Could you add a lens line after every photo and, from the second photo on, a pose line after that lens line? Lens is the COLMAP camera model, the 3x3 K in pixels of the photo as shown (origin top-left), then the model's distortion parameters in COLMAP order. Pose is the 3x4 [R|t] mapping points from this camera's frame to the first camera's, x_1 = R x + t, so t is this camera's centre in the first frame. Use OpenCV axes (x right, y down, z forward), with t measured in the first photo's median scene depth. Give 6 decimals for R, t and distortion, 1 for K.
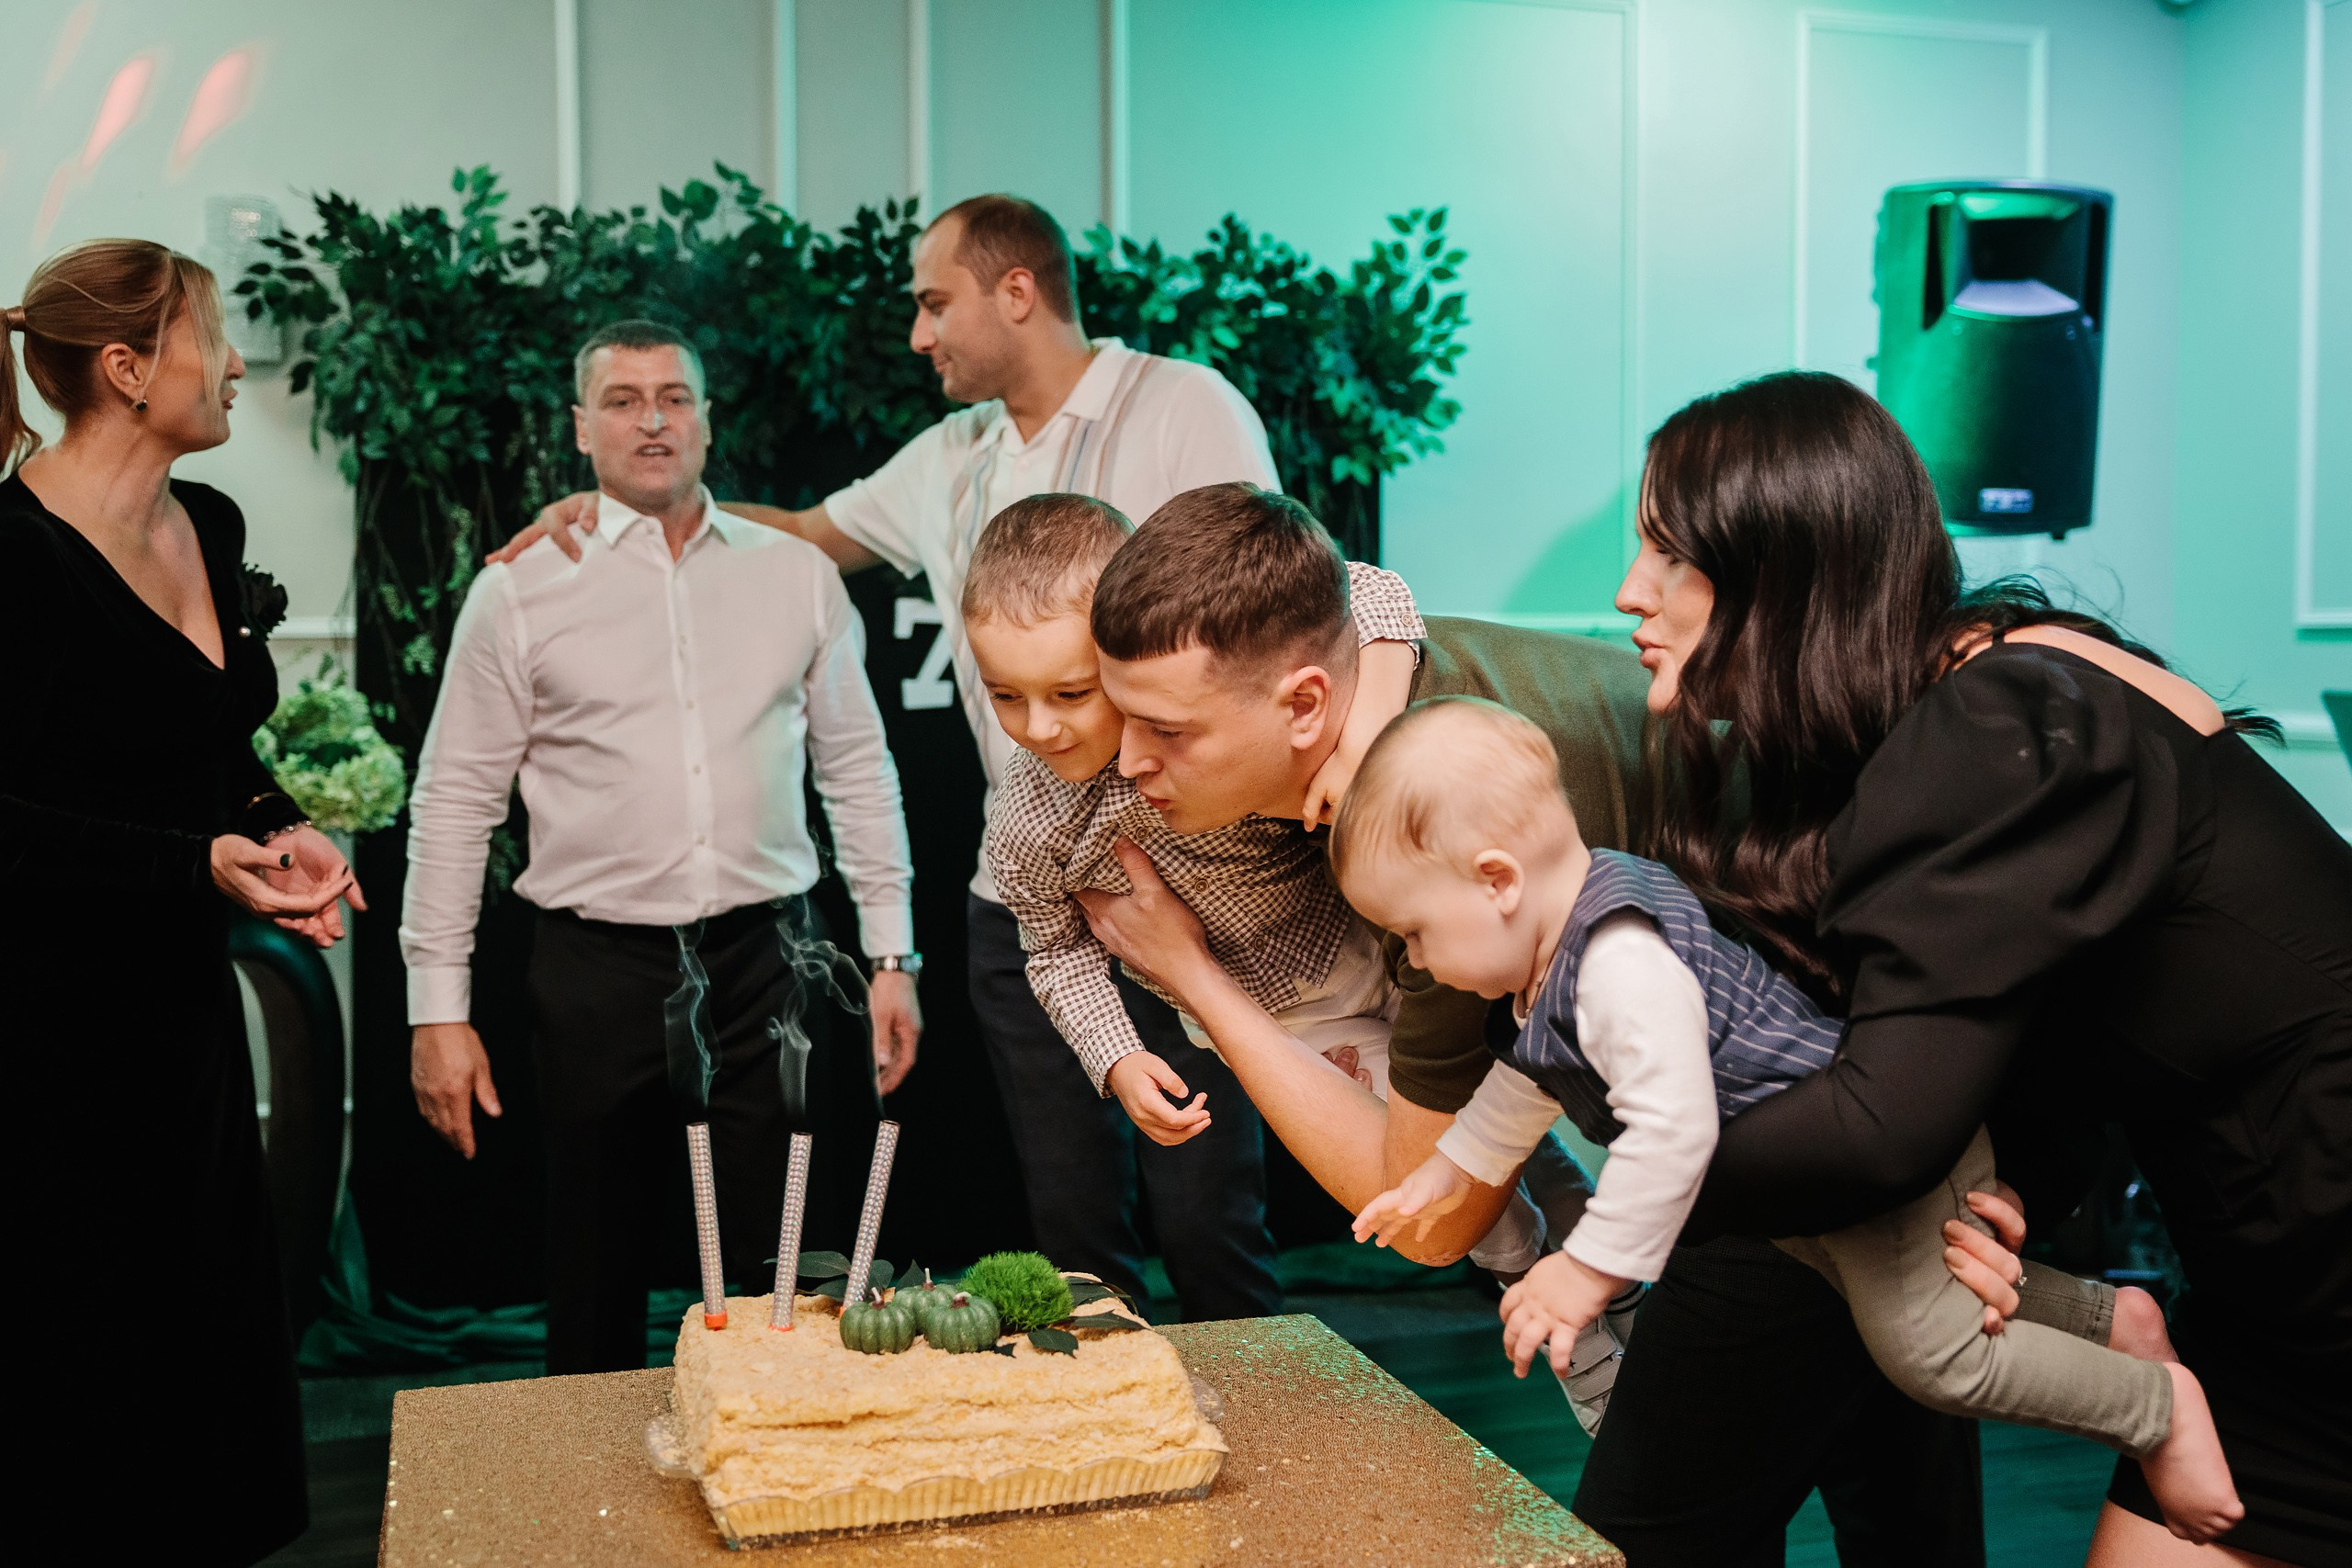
lens RADIAL K [[2420.1, 0, 1232.5], [0, 2420.1, 787.1], [0, 0, 1]] dist [0.011177, -0.000937]
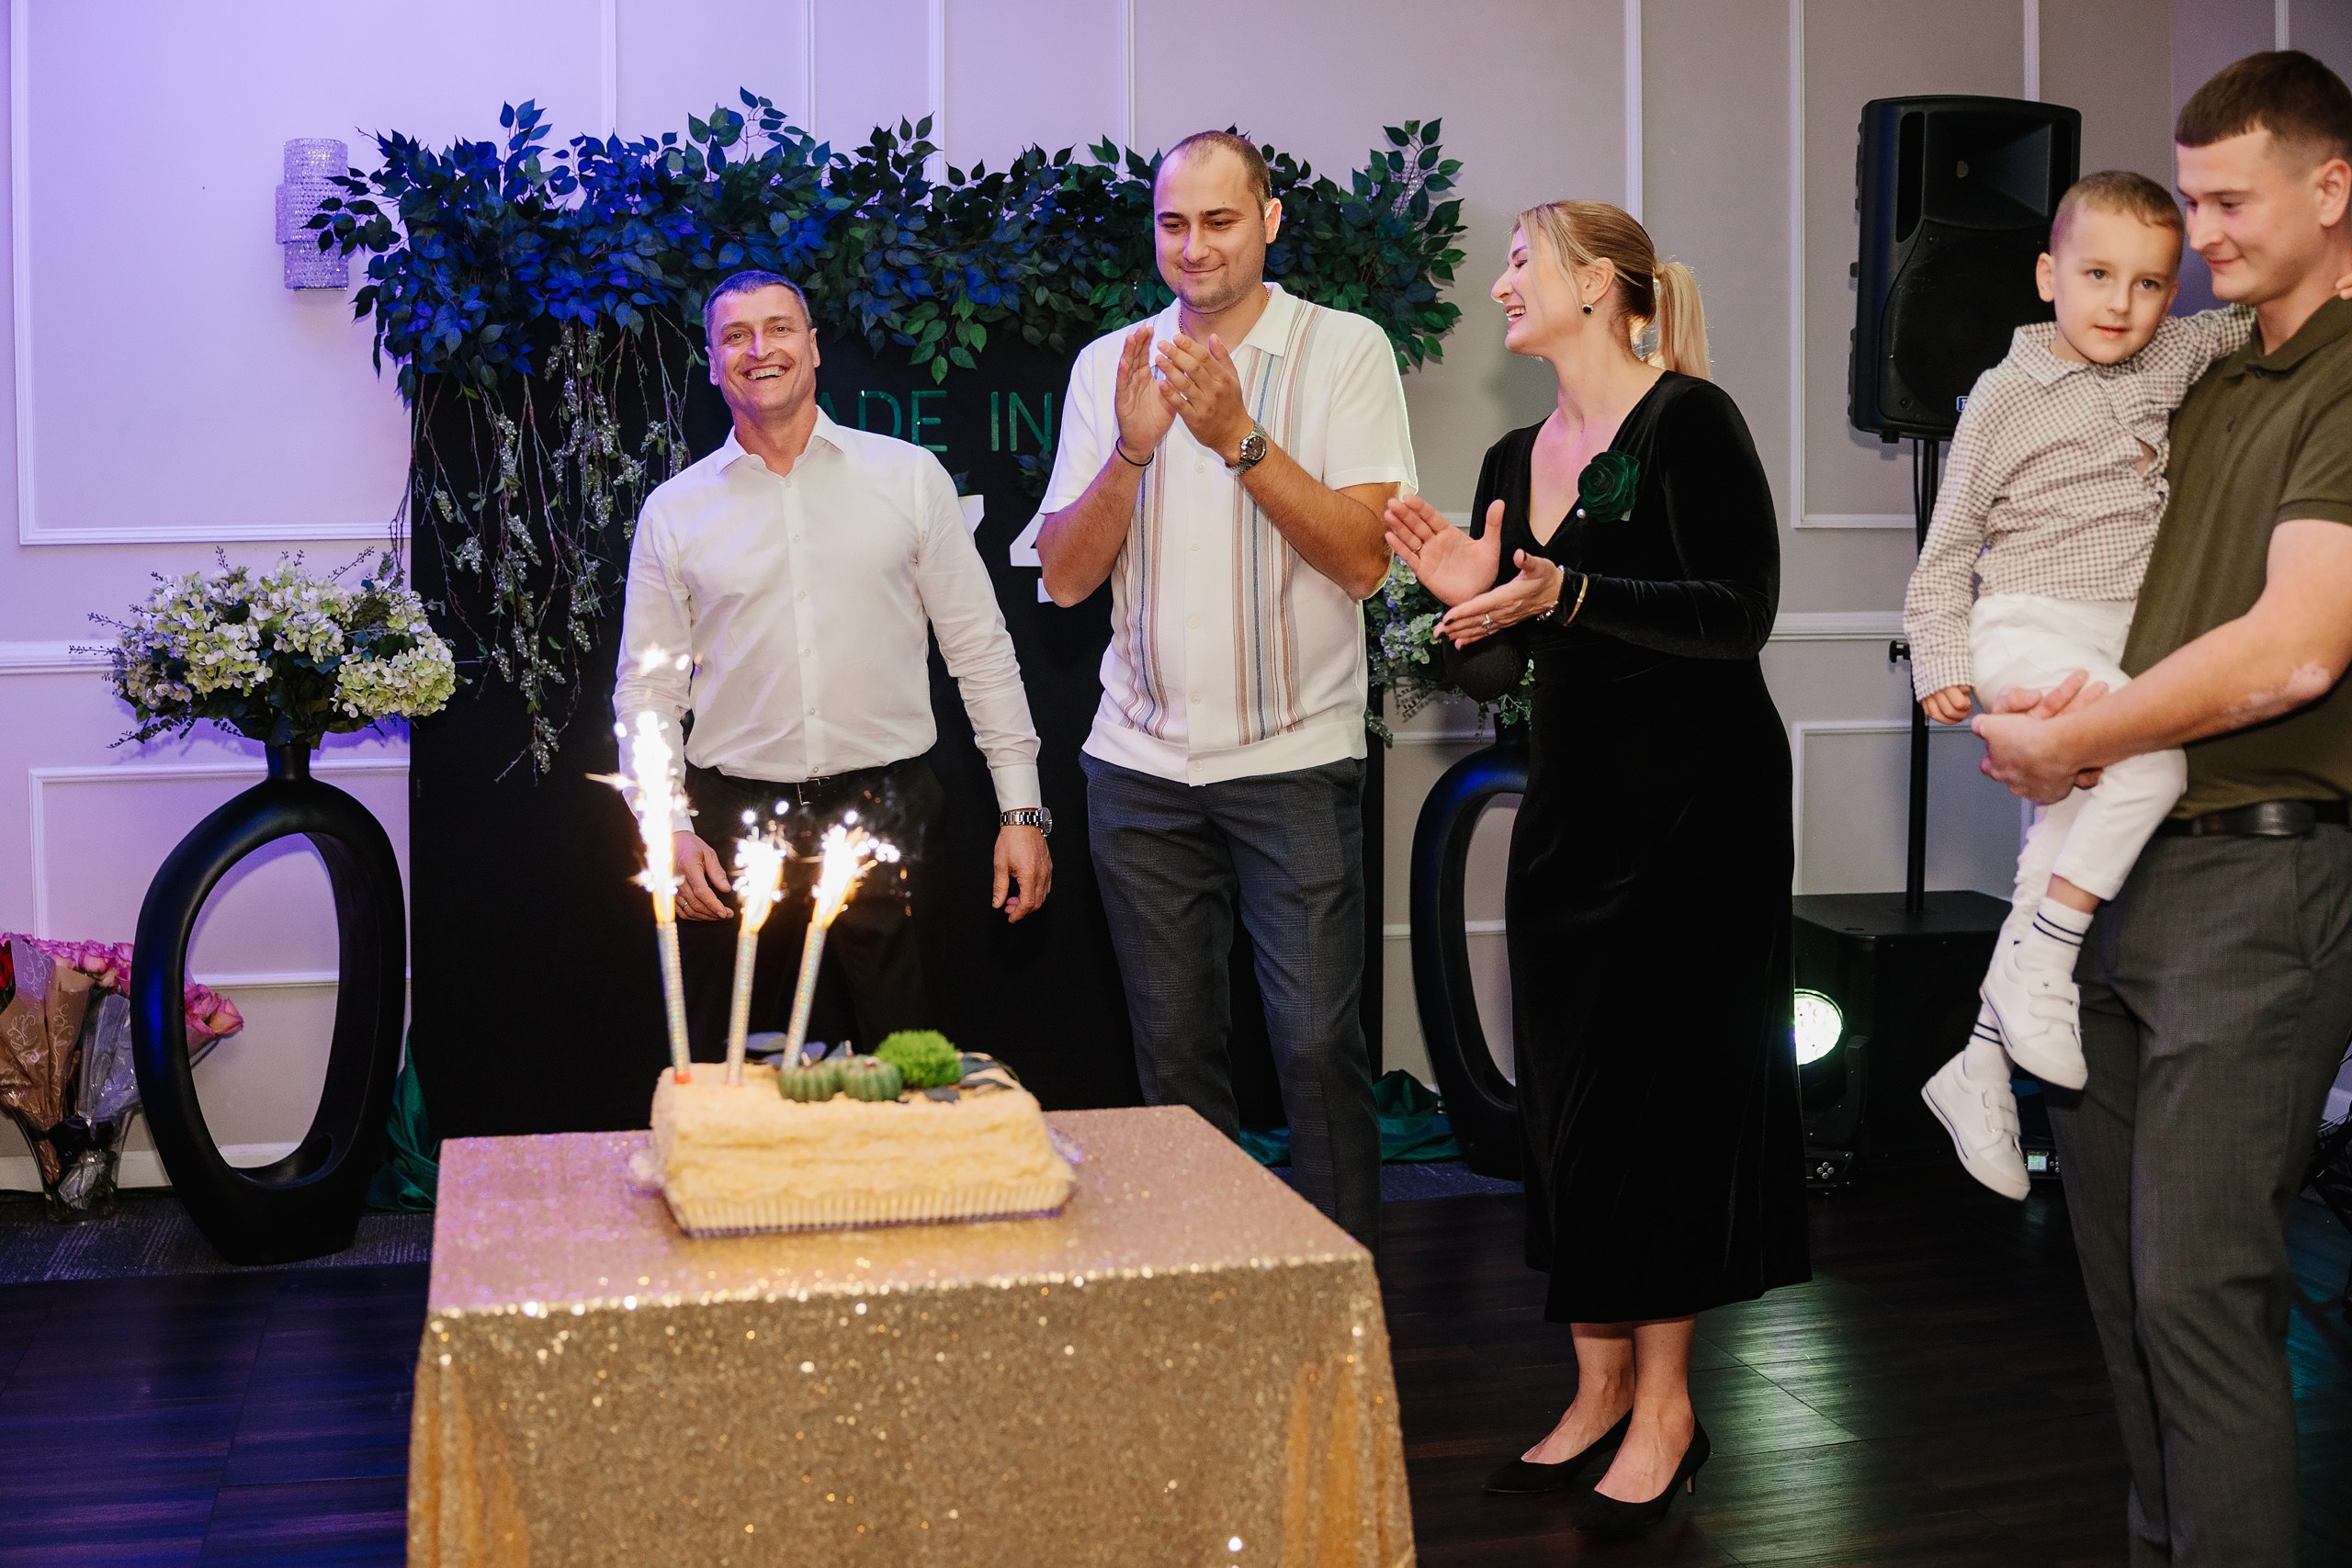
lens RADIAL K [[2586.2, 0, 1176.0], [0, 2586.2, 784.0], [0, 0, 1]] dist [-0.154476, 0.003635]
pose [[0.998318, 0.003708, -0.057859, 0.055363], [-0.001657, 0.999370, 0.035448, 0.007811], [0.057954, -0.035292, 0.997695, -0.145936]]
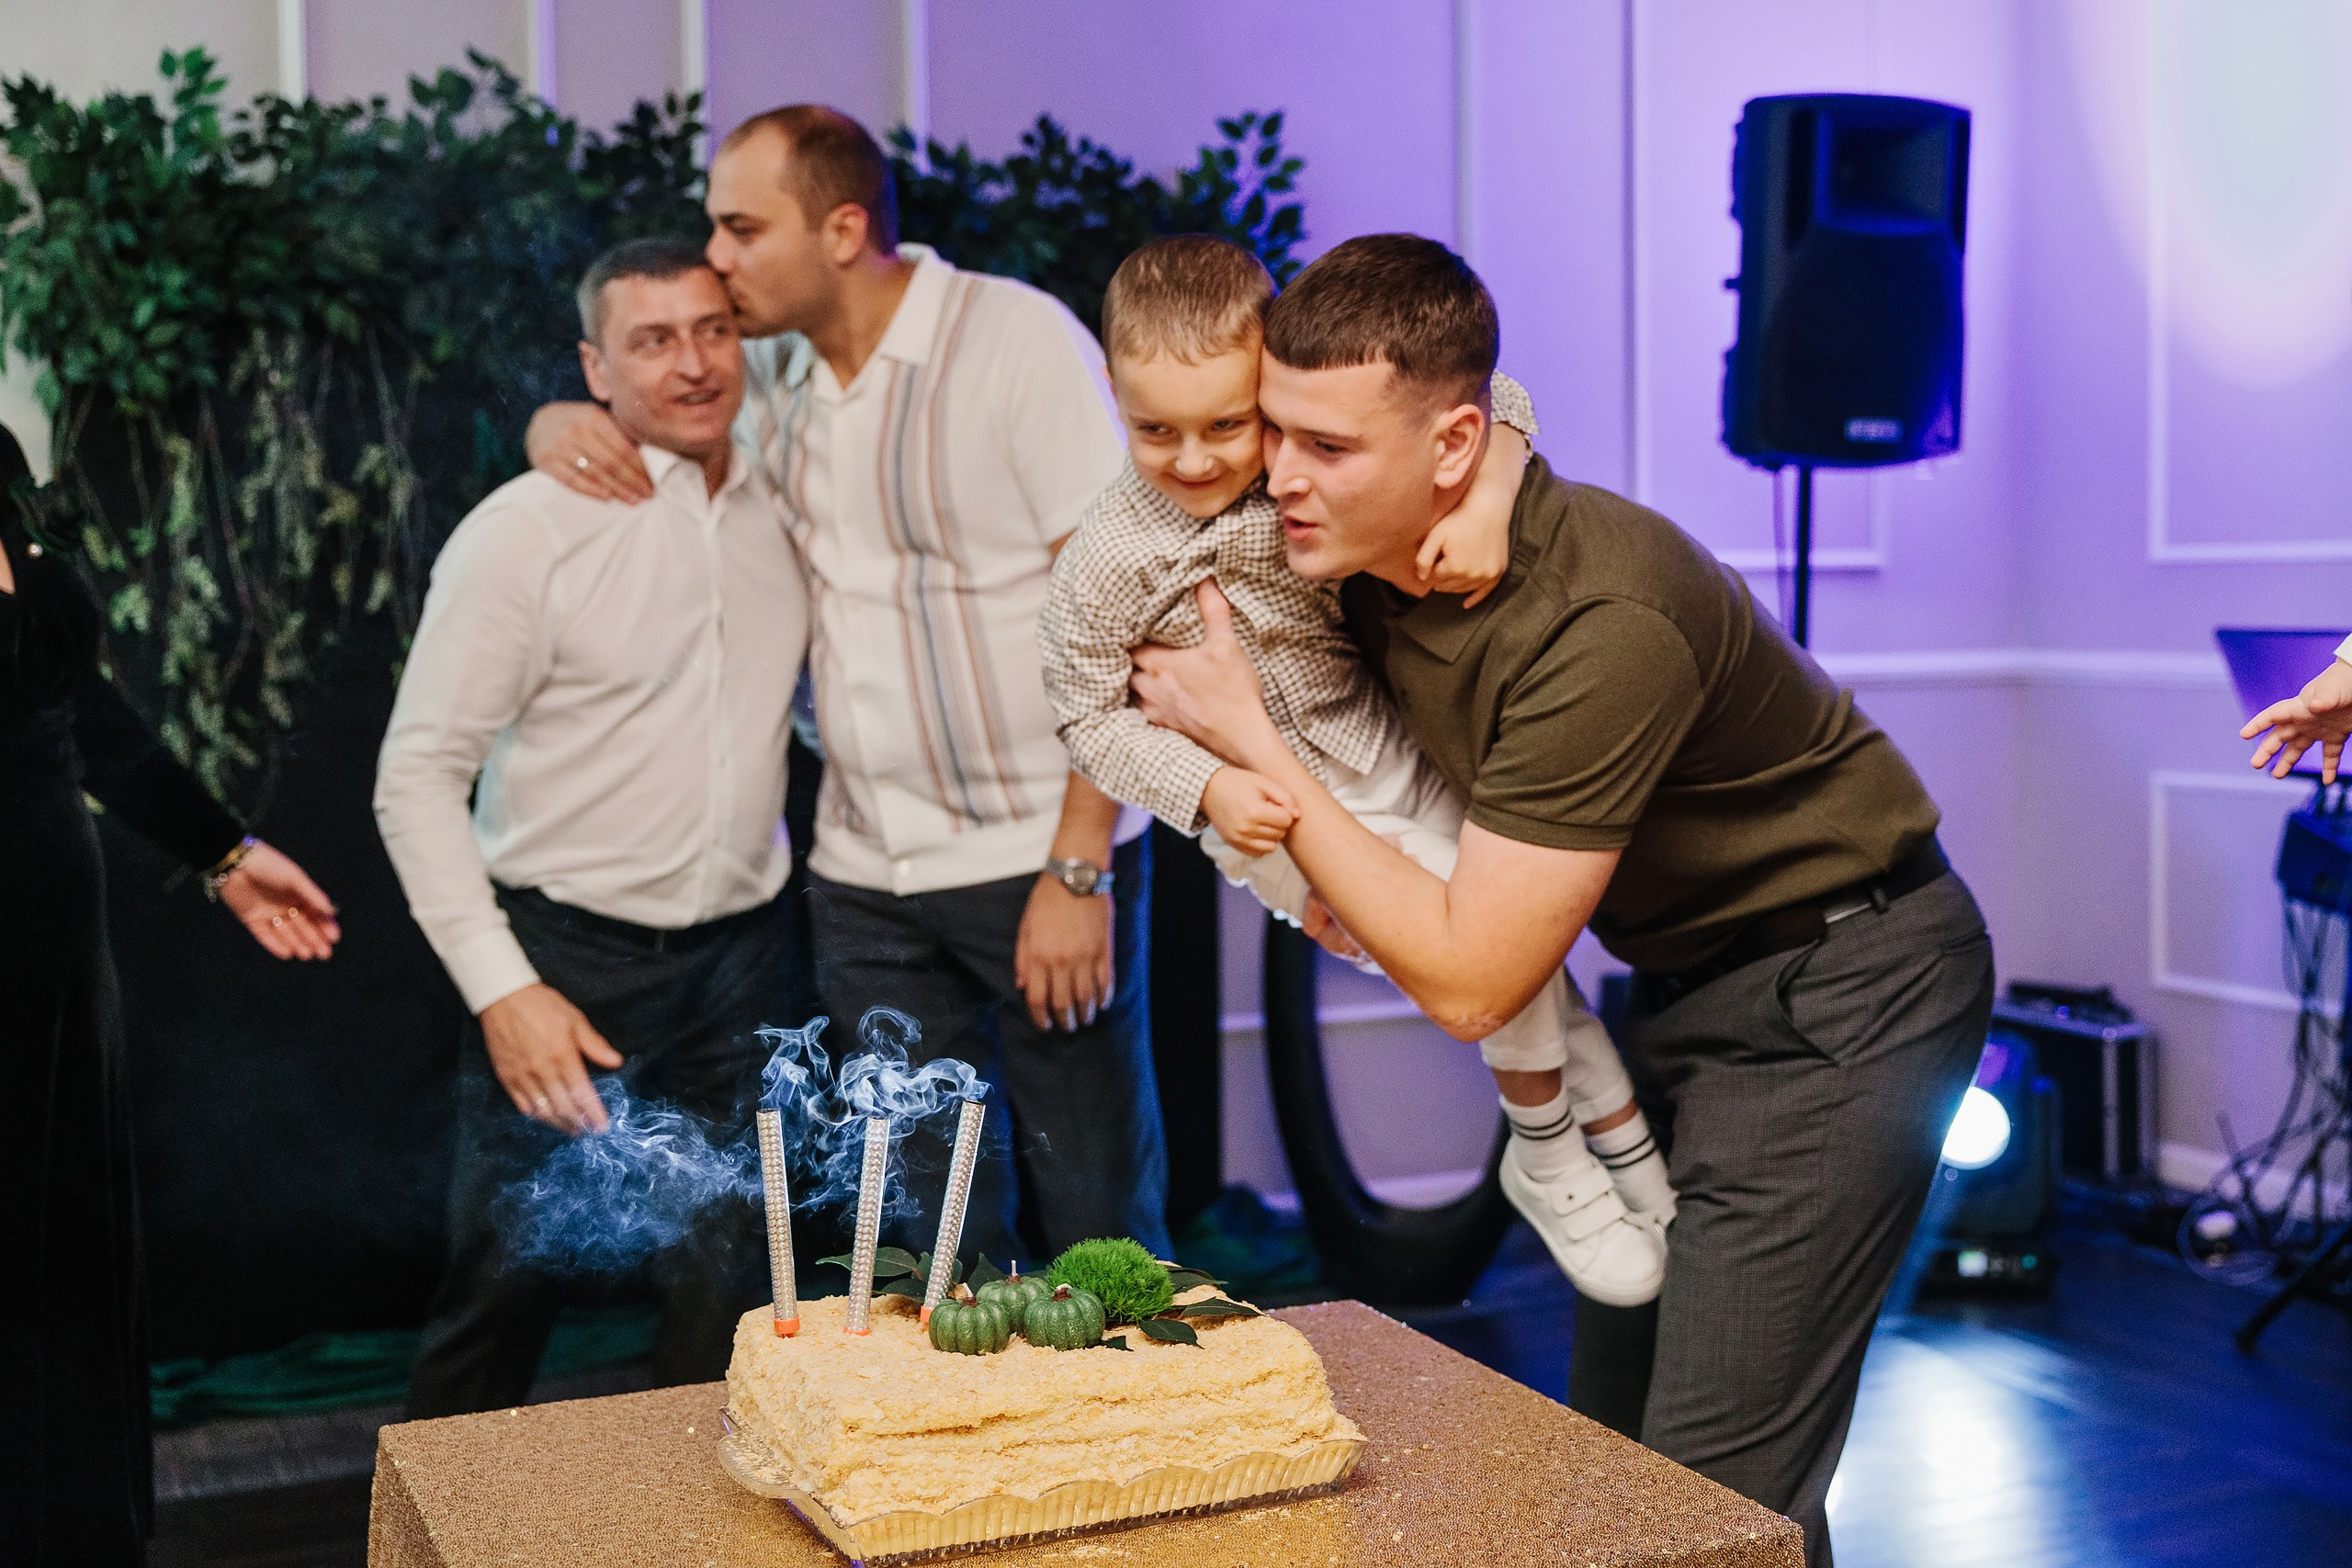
lens RADIAL K [[2692.7, 0, 1267.9], [0, 2692.7, 714.0], [0, 0, 1]] dist [0.008339, 0.025710]
pose [[0.991484, -0.014996, 0.129361, -0.072784], [0.016874, 0.999767, -0.013439, 0.003583], [-0.129130, 0.015507, 0.991506, -0.011030]]
